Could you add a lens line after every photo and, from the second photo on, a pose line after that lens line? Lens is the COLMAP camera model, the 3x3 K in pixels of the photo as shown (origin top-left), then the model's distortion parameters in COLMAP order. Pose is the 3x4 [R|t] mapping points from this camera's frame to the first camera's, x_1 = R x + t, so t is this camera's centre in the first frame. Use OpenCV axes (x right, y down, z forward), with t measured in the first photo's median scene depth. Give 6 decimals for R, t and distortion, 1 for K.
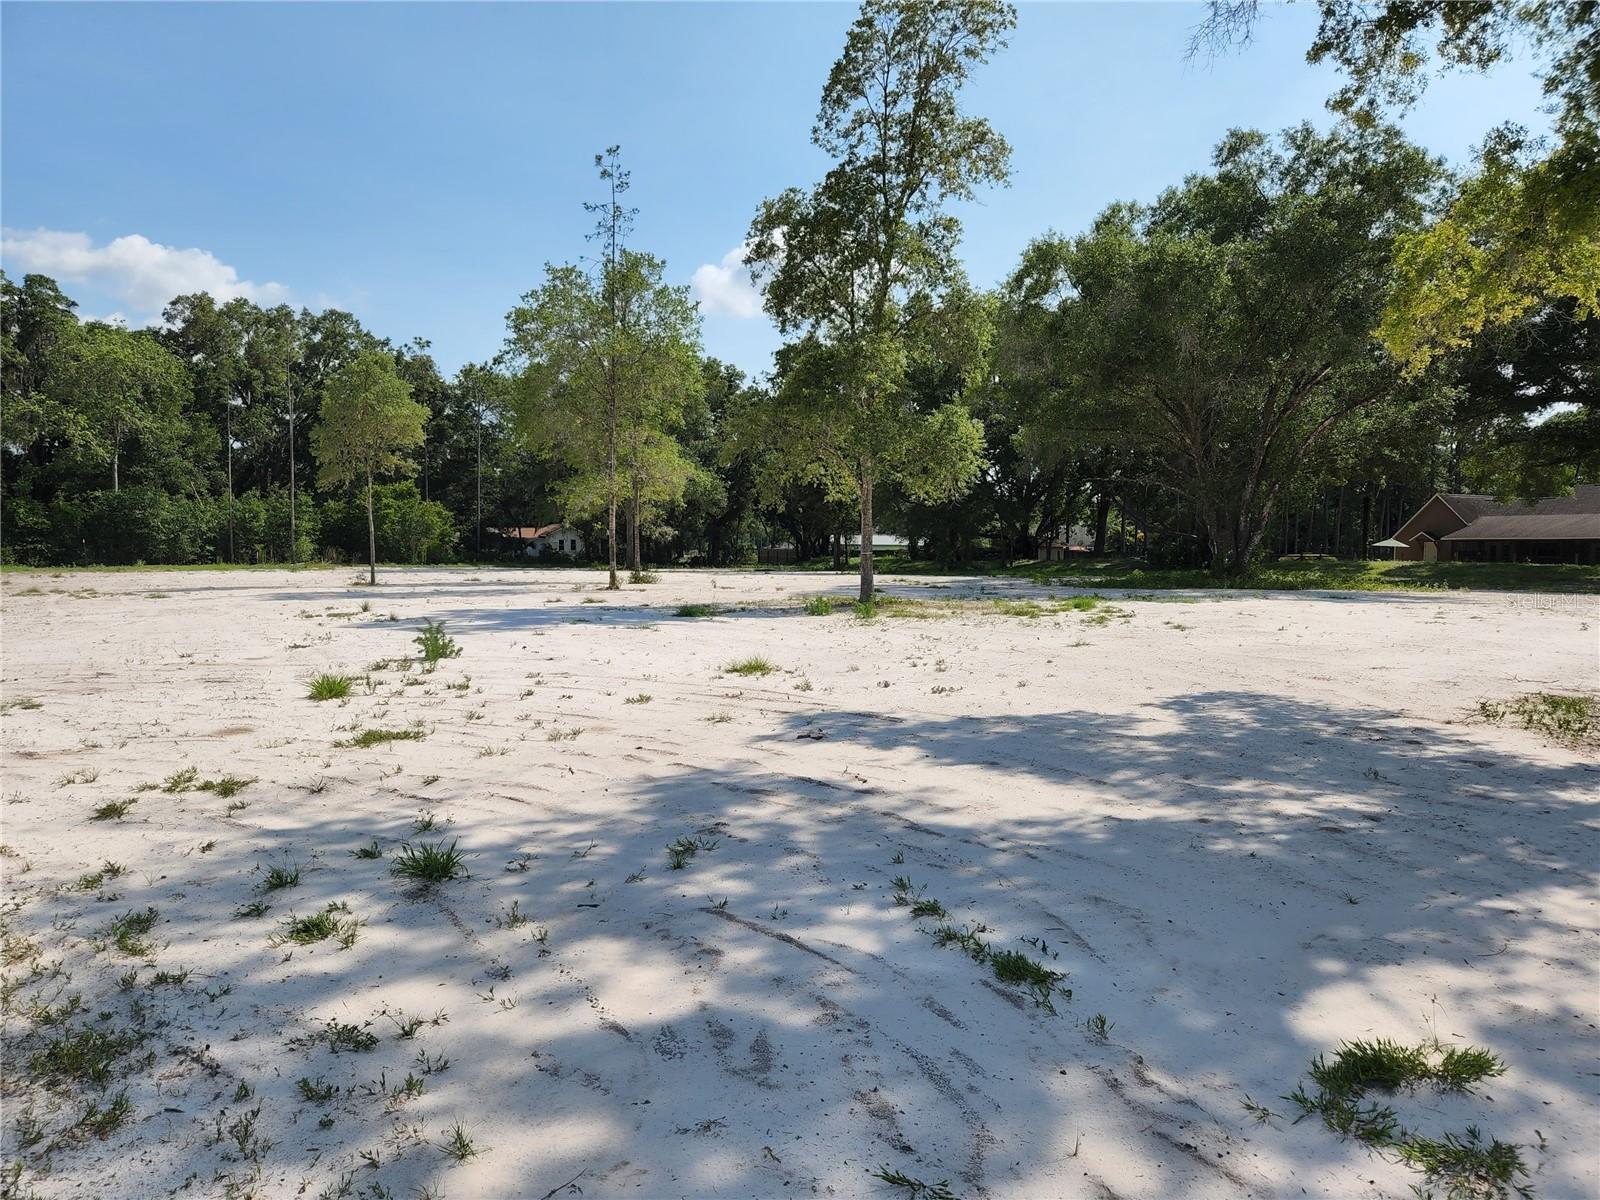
lens RADIAL K [[1047.5, 0, 800.0], [0, 1047.5, 600.0], [0, 0, 1]] dist [0.039523, -0.001653]
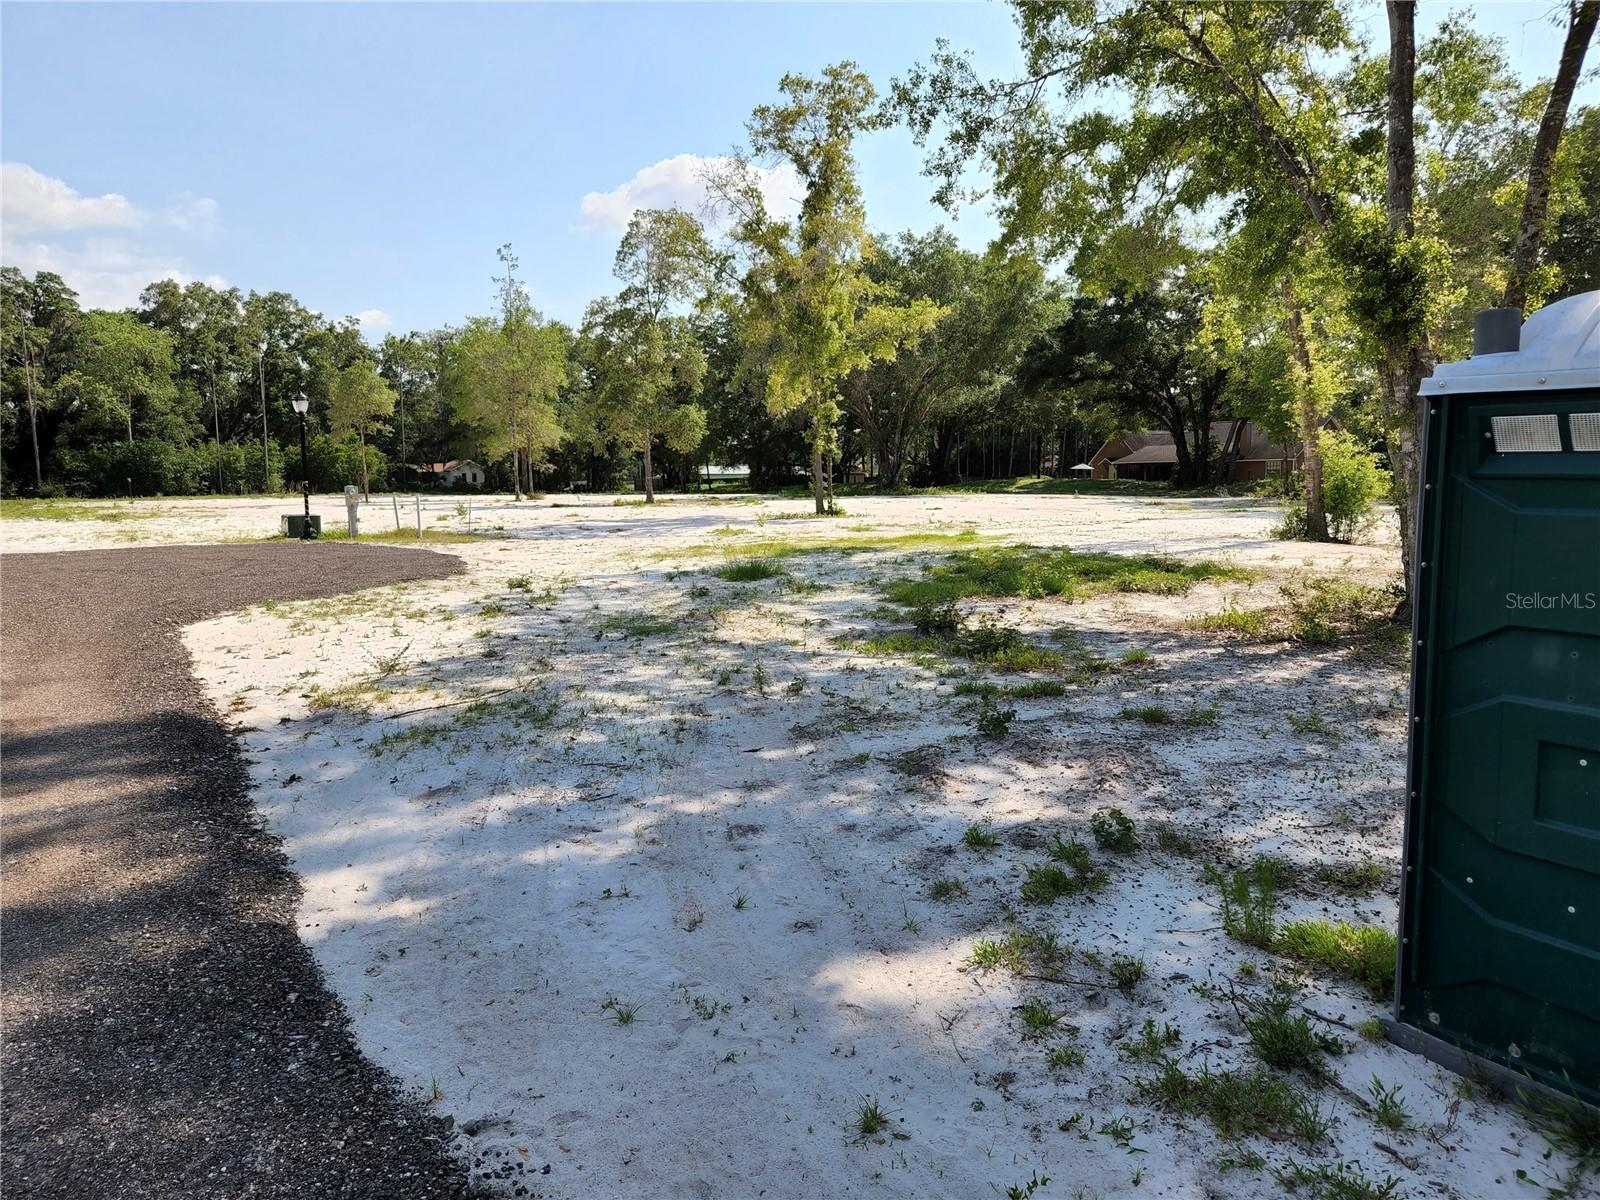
lens RADIAL K [[1047.5, 0, 800.0], [0, 1047.5, 600.0], [0, 0, 1]] dist [0.039523, -0.001653]
pose [[0.995220, -0.028240, 0.093485, 0.061979], [0.021864, 0.997409, 0.068531, 0.022398], [-0.095178, -0.066160, 0.993259, -0.407323]]
